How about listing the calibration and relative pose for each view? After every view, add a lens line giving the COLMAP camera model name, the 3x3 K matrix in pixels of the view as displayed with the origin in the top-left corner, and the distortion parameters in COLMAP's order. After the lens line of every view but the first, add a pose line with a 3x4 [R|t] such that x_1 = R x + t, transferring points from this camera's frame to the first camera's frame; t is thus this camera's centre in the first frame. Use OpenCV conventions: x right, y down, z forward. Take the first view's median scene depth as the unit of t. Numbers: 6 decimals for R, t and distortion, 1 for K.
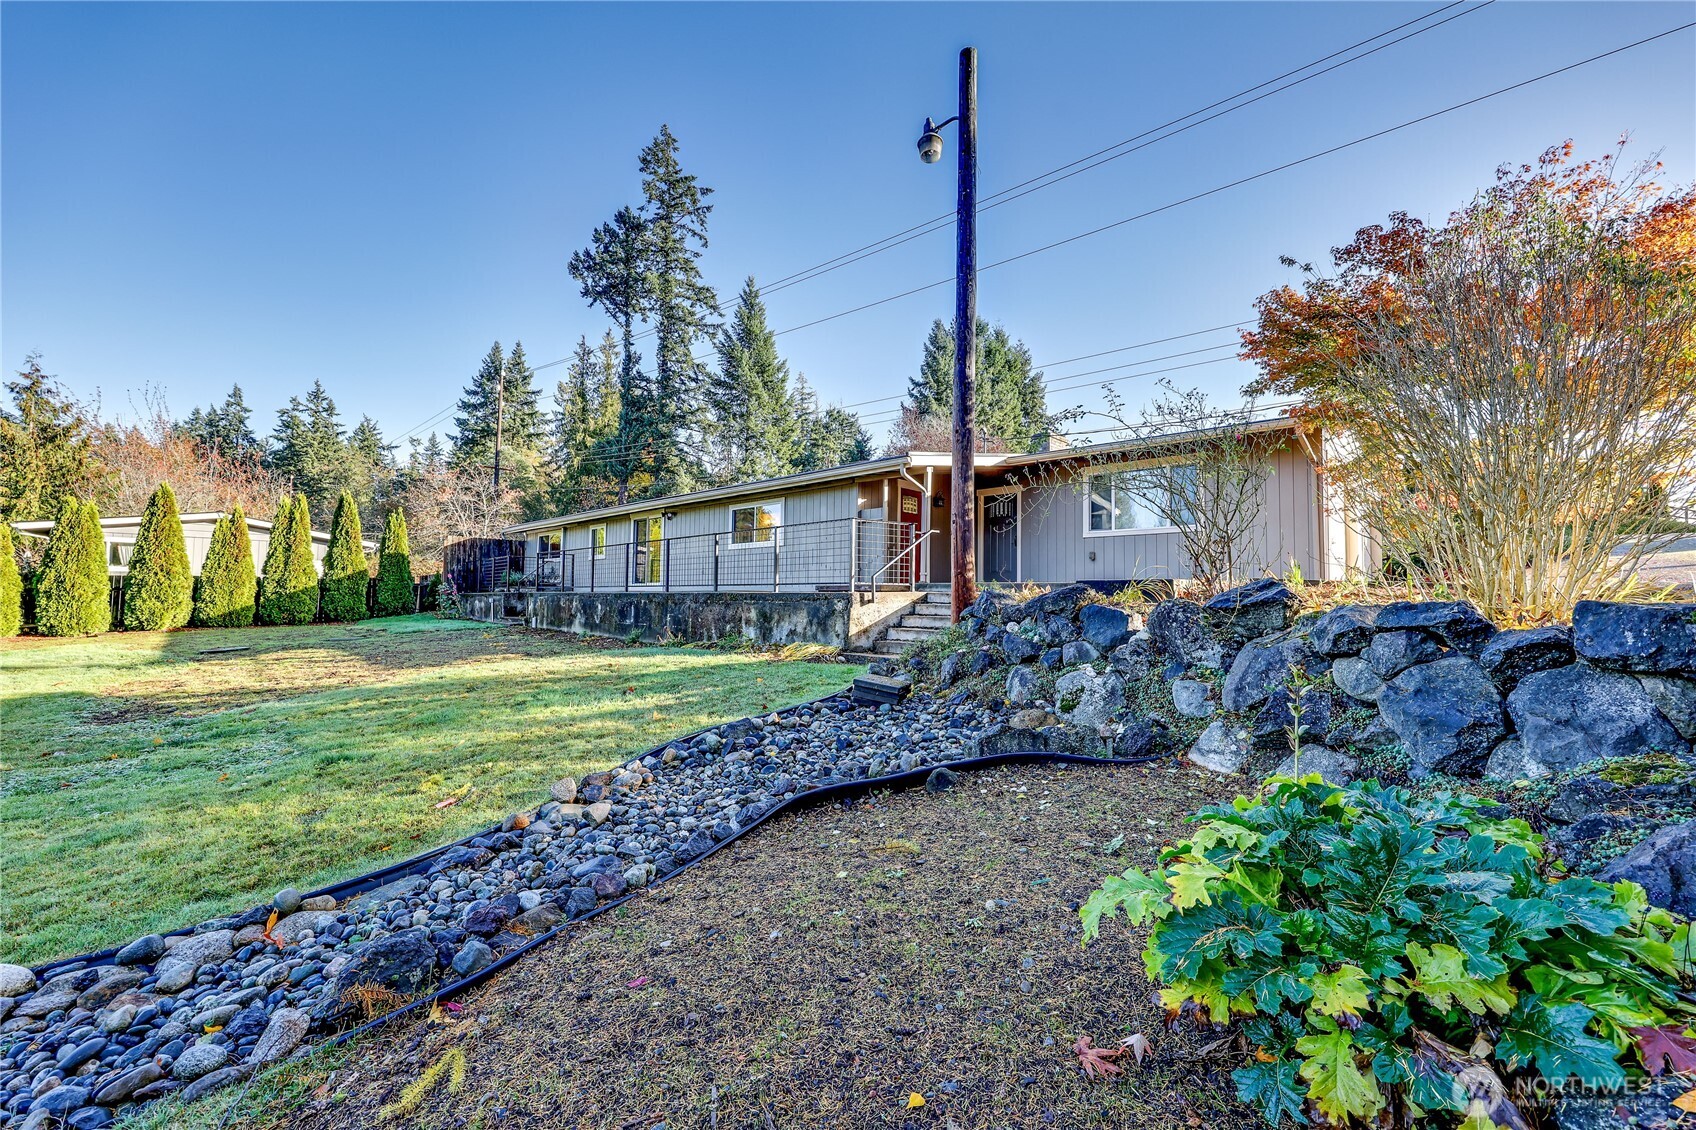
lens RADIAL K [[685.6, 0, 847.4], [0, 685.6, 568.6], [0, 0, 1]] dist [0.001080, 0.000092]
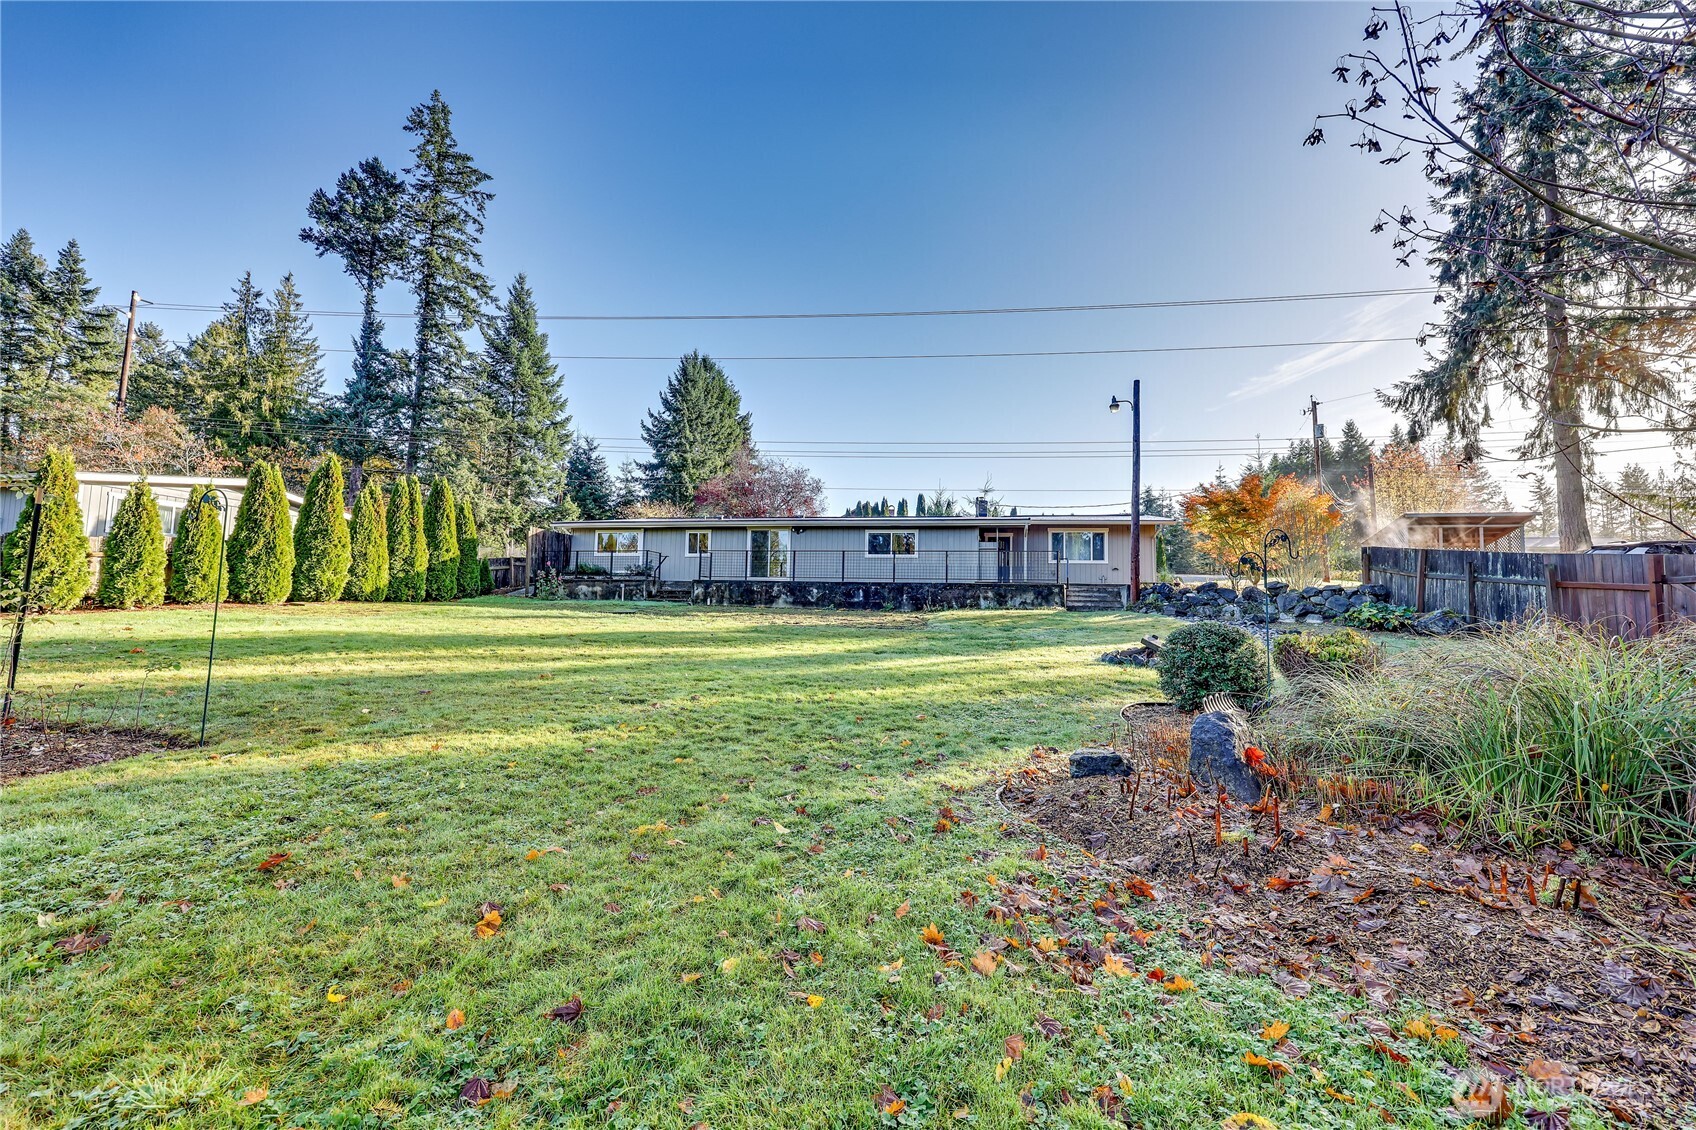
lens RADIAL K [[702.1, 0, 835.8], [0, 702.1, 550.7], [0, 0, 1]] dist [-0.000448, -0.000215]
pose [[0.839746, 0.066542, 0.538886, -0.291018], [-0.040164, 0.997356, -0.060566, 0.014782], [-0.541492, 0.029217, 0.840198, -0.083395]]
